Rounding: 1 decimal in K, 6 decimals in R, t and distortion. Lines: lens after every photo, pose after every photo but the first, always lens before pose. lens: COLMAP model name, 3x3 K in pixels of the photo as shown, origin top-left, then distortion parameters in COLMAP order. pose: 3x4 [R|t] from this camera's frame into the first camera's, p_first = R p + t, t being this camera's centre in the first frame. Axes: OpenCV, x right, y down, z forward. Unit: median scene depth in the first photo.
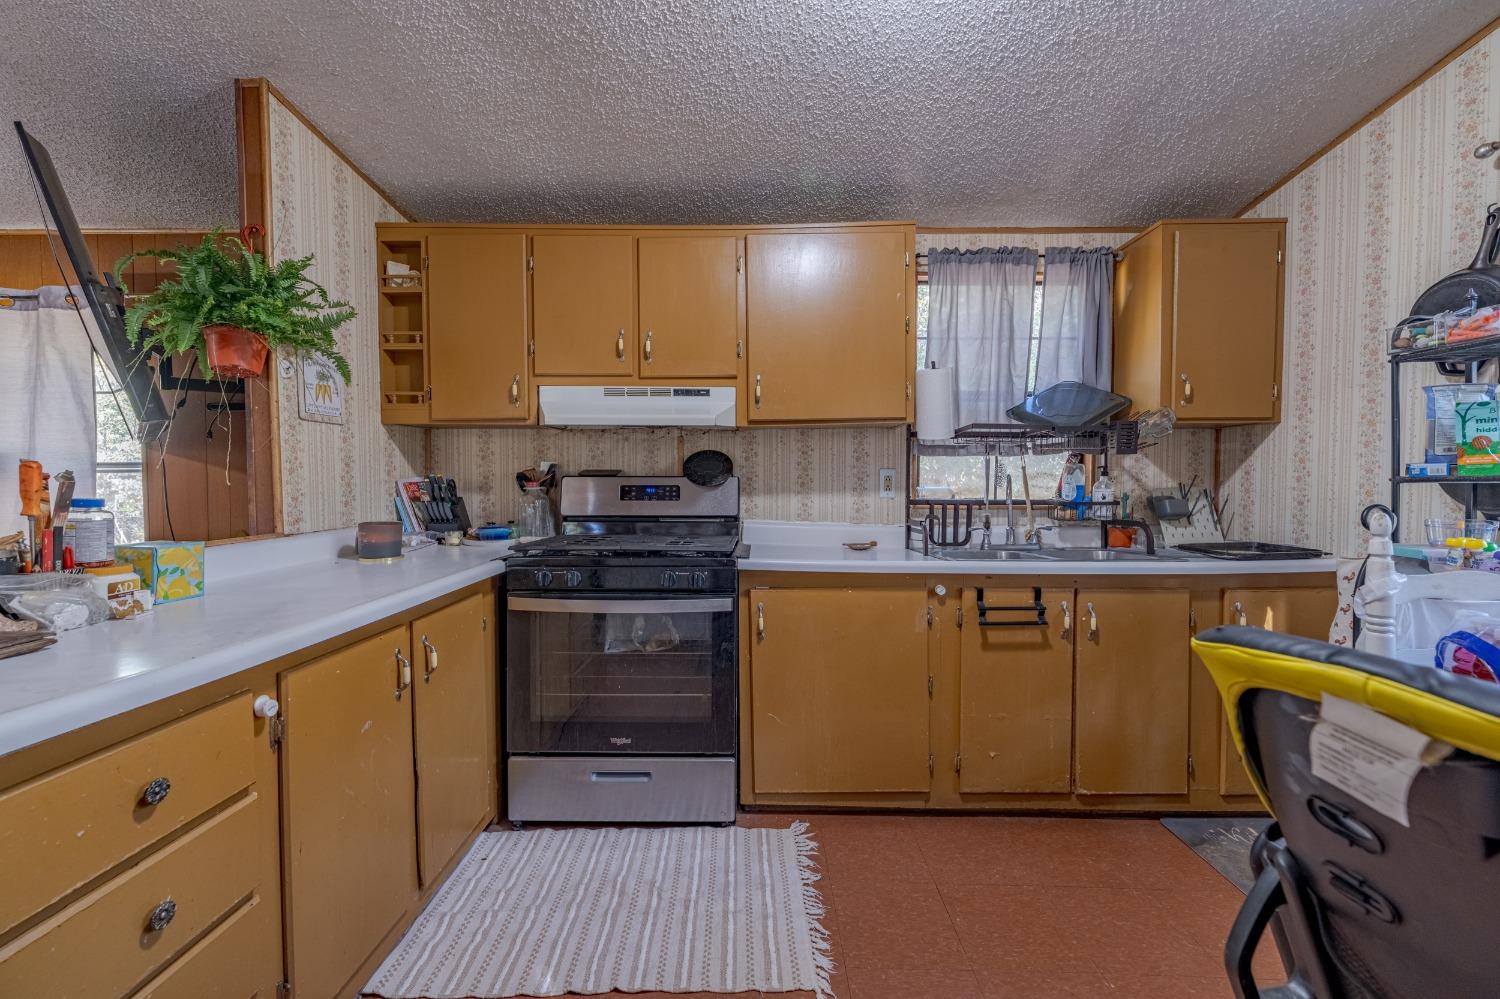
lens RADIAL K [[594.9, 0, 750.0], [0, 594.9, 499.5], [0, 0, 1]] dist [-0.001402, 0.000256]
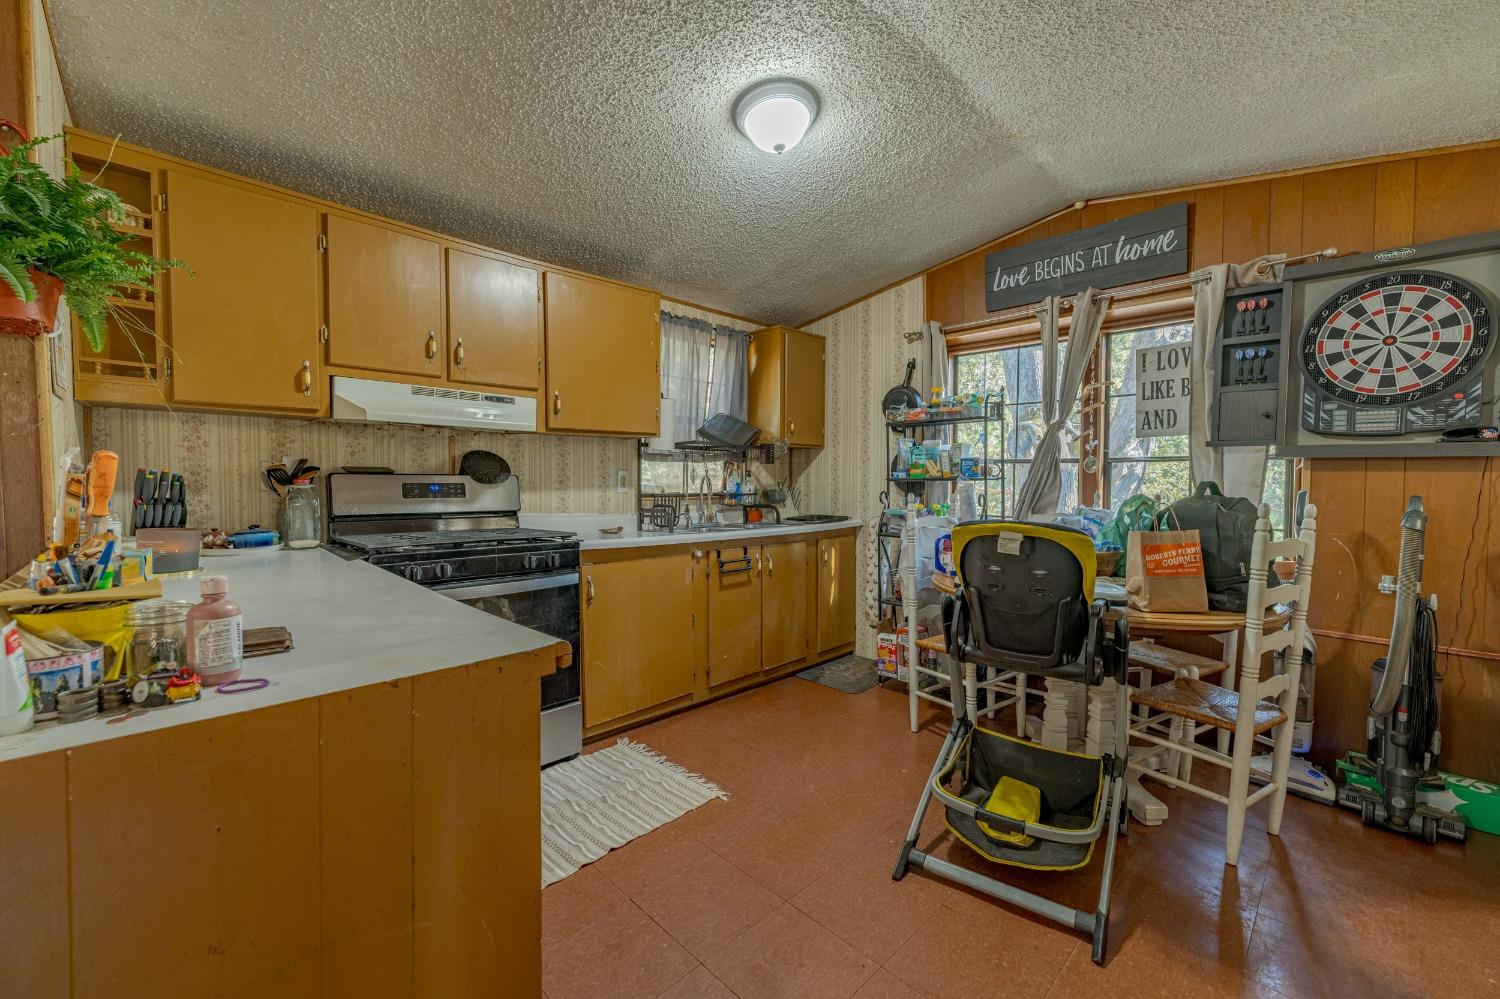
lens RADIAL K [[594.9, 0, 750.0], [0, 594.9, 499.5], [0, 0, 1]] dist [-0.001402, 0.000256]
pose [[0.701213, -0.020280, 0.712663, -0.524499], [0.020284, 0.999758, 0.008492, 0.006925], [-0.712663, 0.008501, 0.701455, -0.106197]]
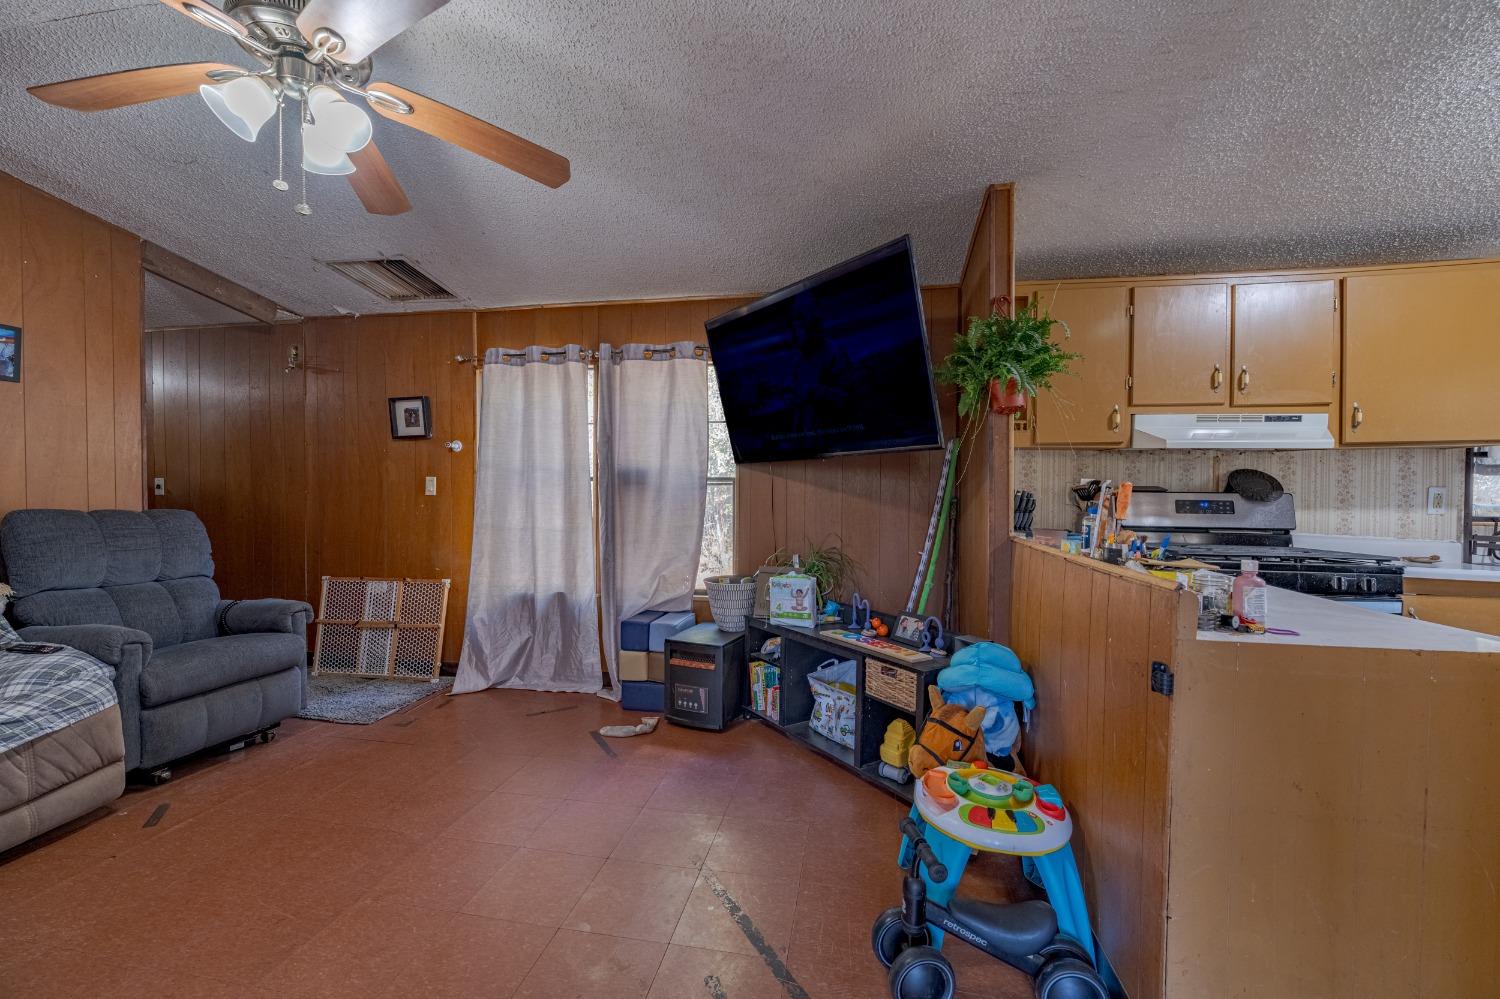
lens RADIAL K [[594.9, 0, 750.0], [0, 594.9, 499.5], [0, 0, 1]] dist [-0.001402, 0.000256]
pose [[0.985720, 0.010279, -0.168078, -0.837319], [-0.013661, 0.999727, -0.018980, 0.007744], [0.167836, 0.021006, 0.985591, -0.254591]]
